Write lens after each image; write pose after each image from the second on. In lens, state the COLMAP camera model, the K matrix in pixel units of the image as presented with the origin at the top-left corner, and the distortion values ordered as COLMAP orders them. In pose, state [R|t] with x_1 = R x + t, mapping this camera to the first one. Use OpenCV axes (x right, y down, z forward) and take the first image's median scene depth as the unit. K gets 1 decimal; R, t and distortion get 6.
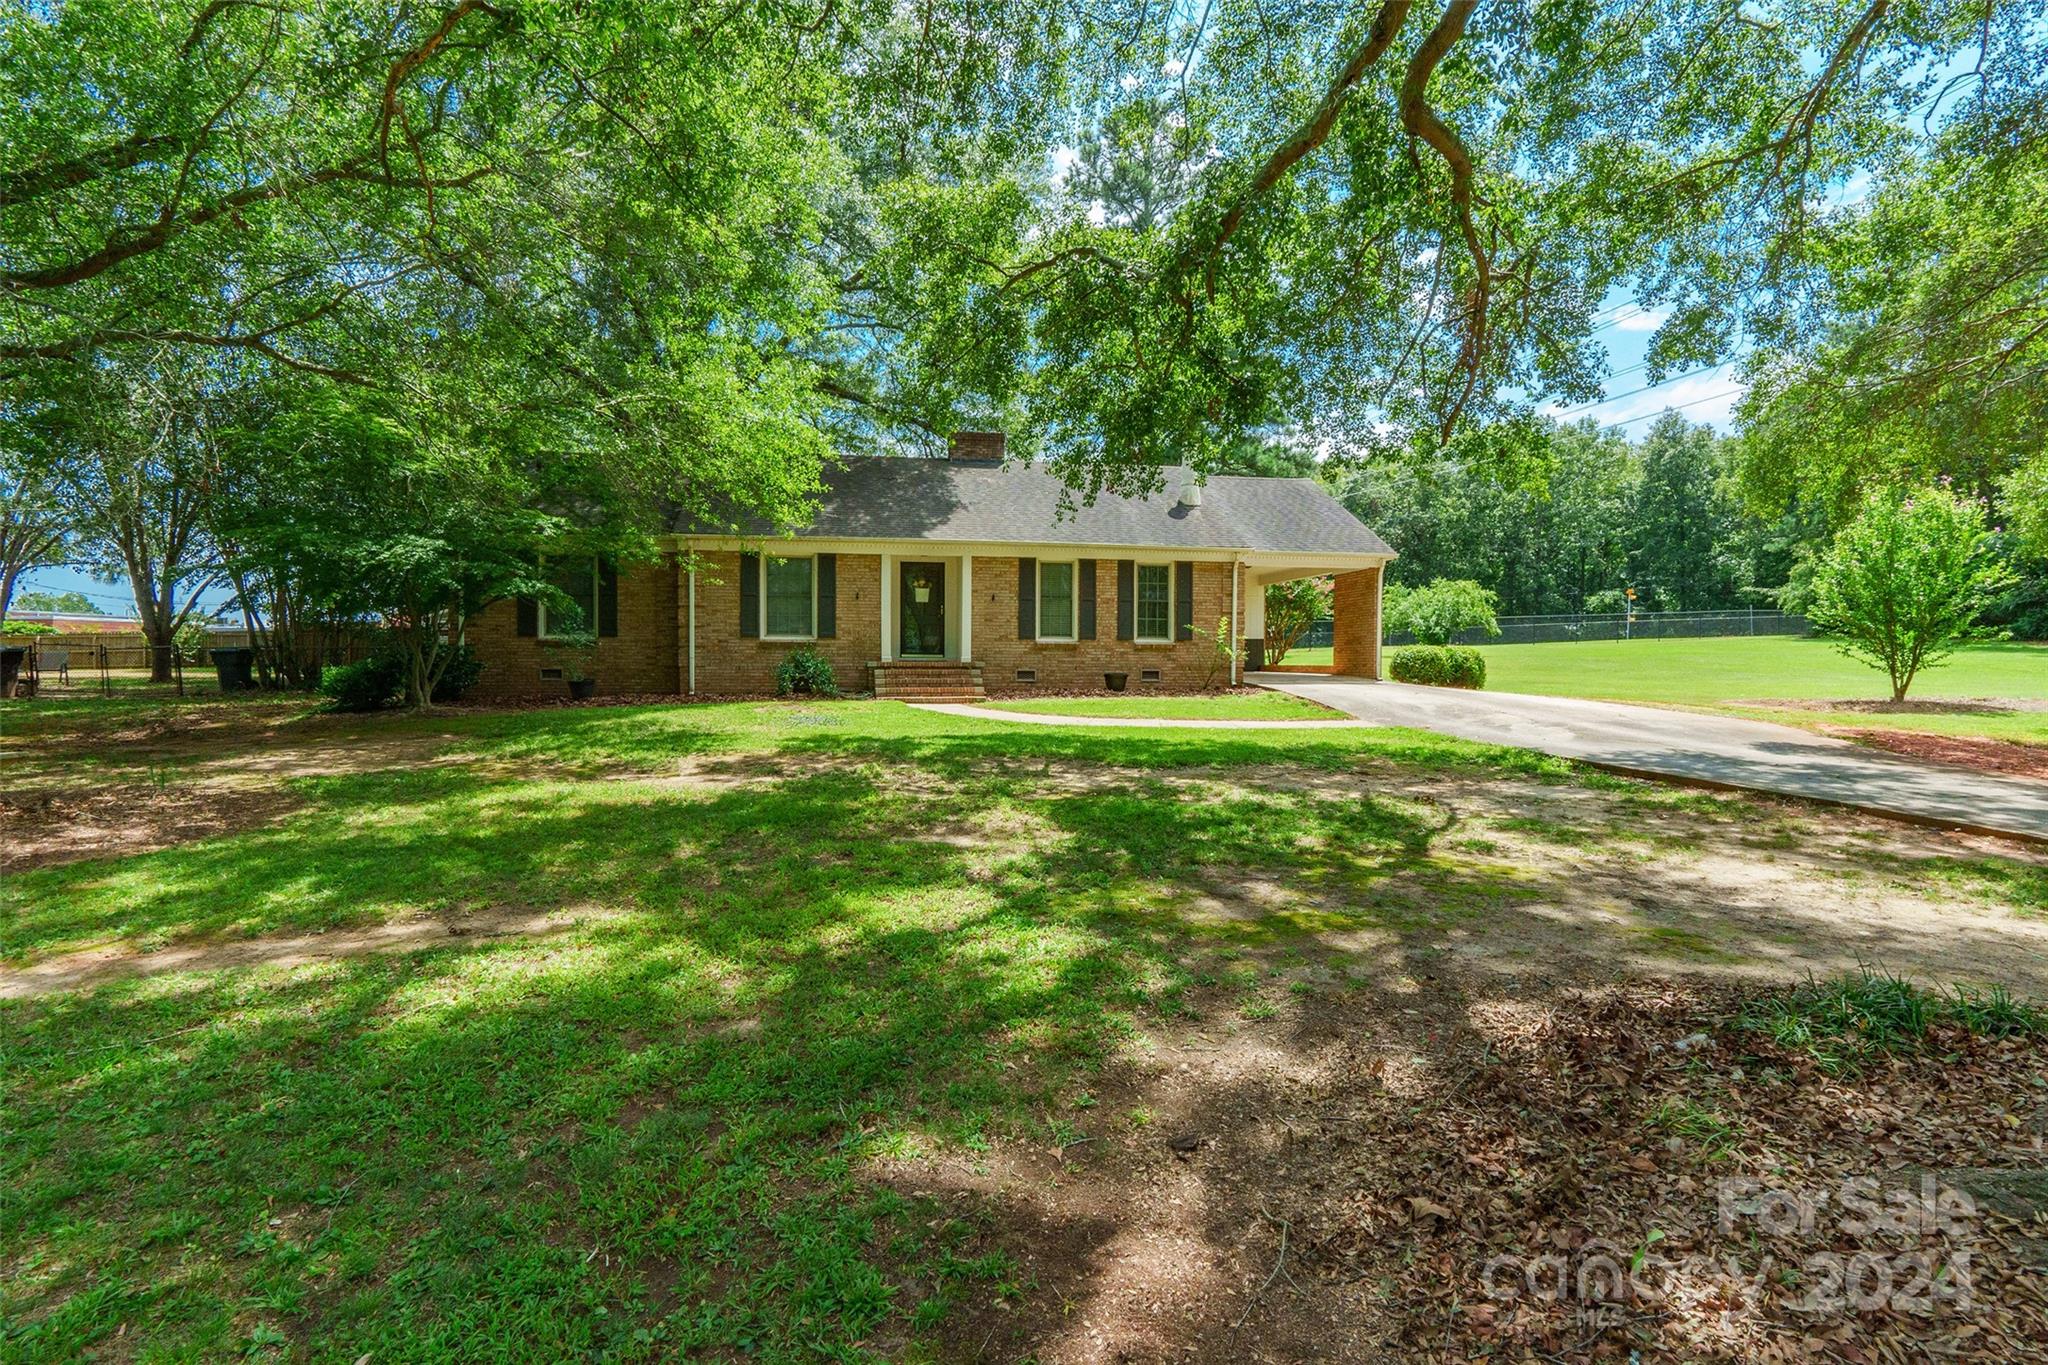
lens RADIAL K [[950.8, 0, 1011.7], [0, 950.8, 674.3], [0, 0, 1]] dist [-0.005861, -0.000450]
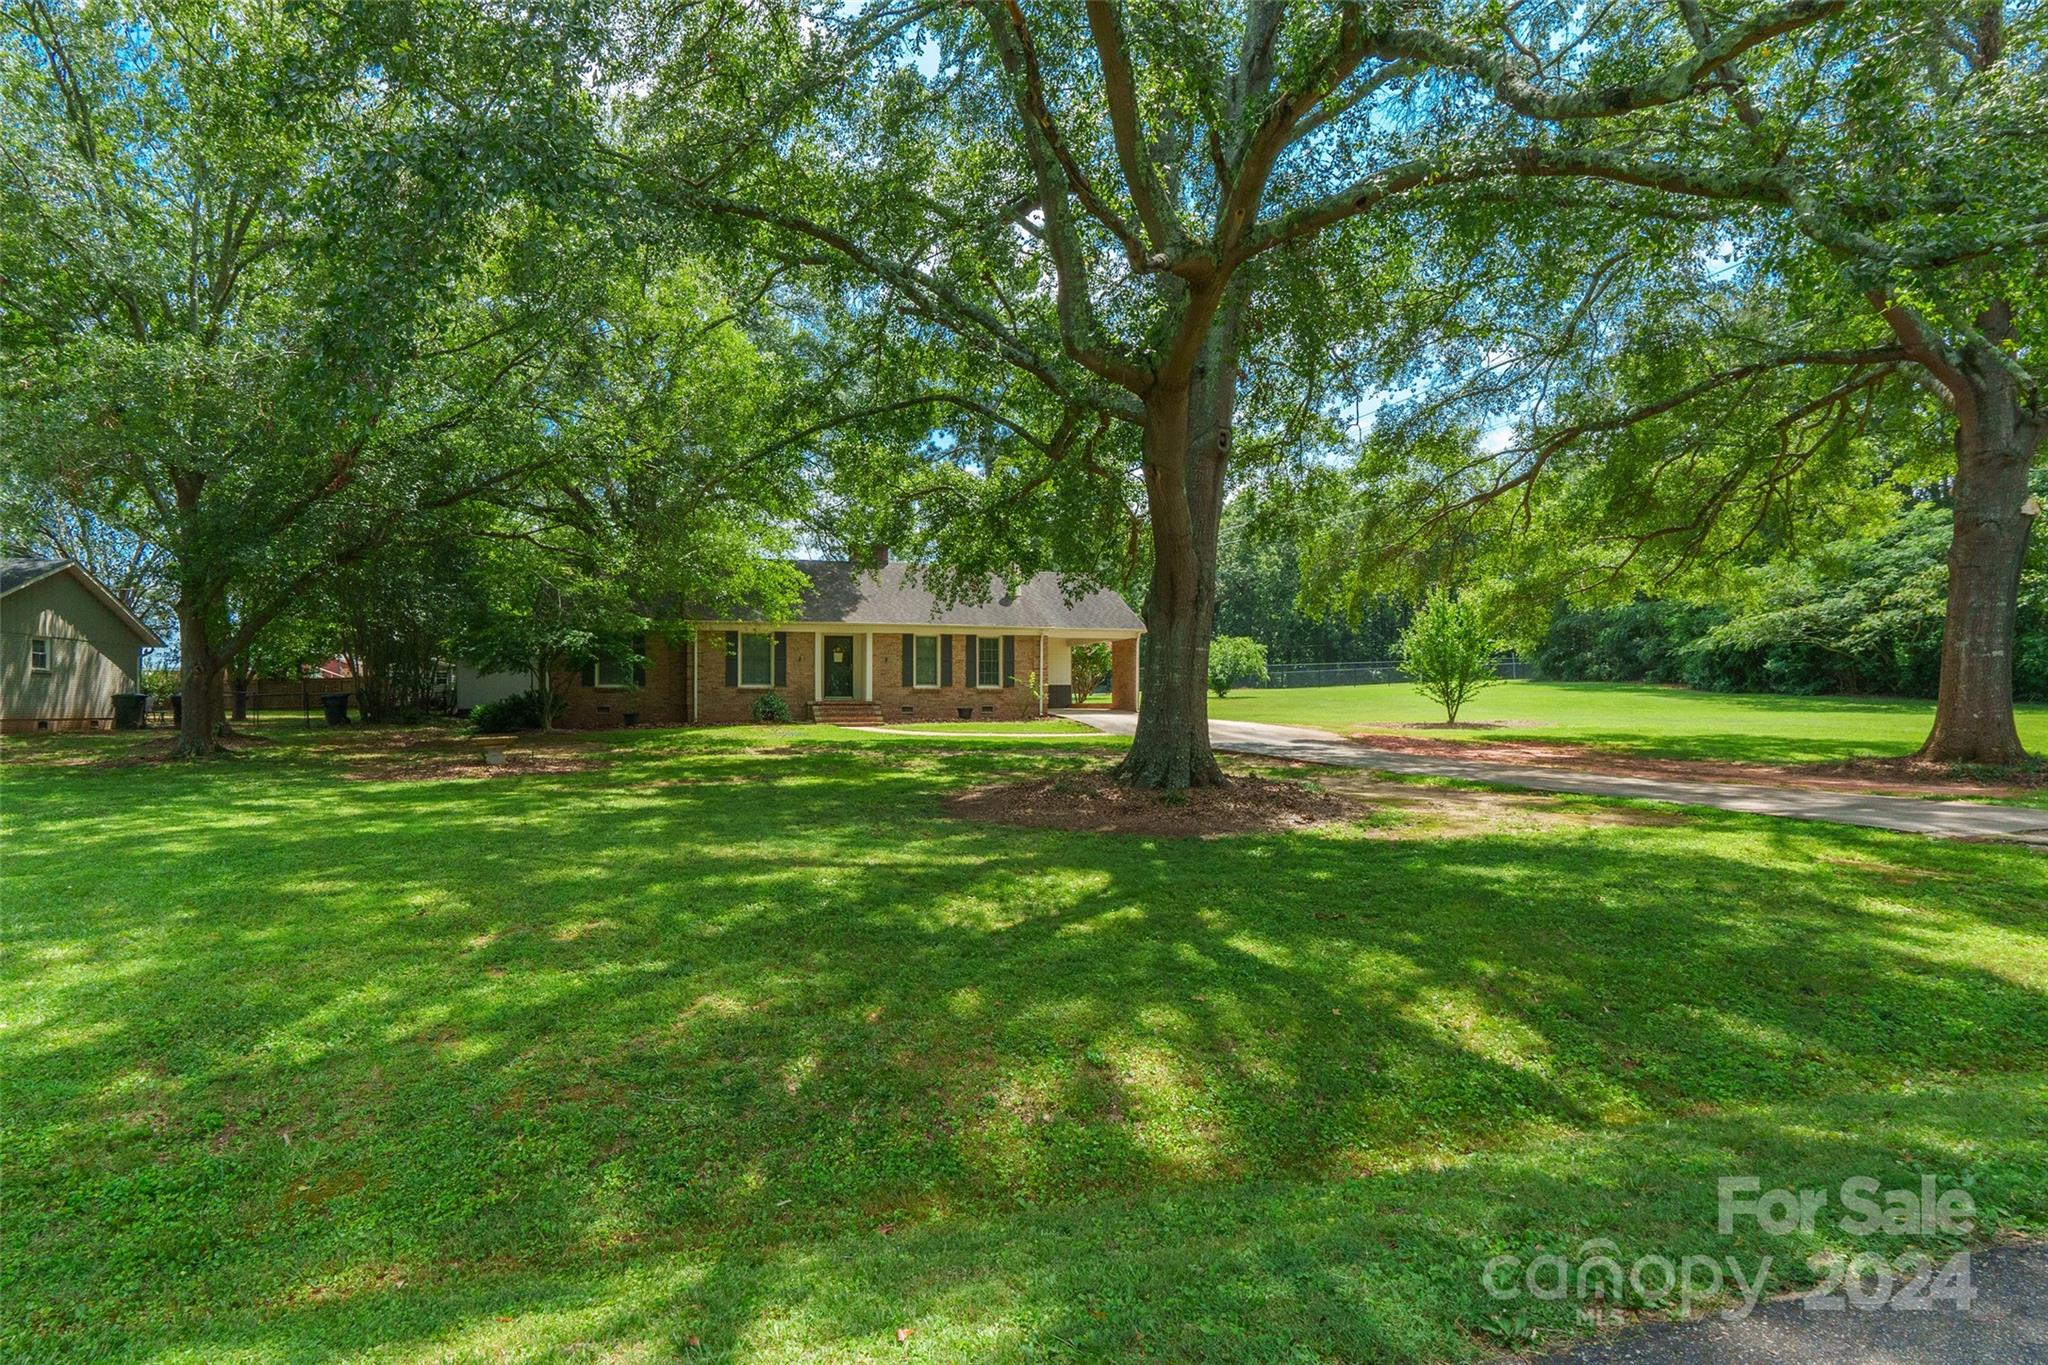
lens RADIAL K [[950.8, 0, 1015.9], [0, 950.8, 689.6], [0, 0, 1]] dist [-0.005861, -0.000450]
pose [[0.986660, -0.003402, 0.162759, -0.061522], [0.008420, 0.999510, -0.030152, 0.016498], [-0.162576, 0.031121, 0.986205, -0.550328]]
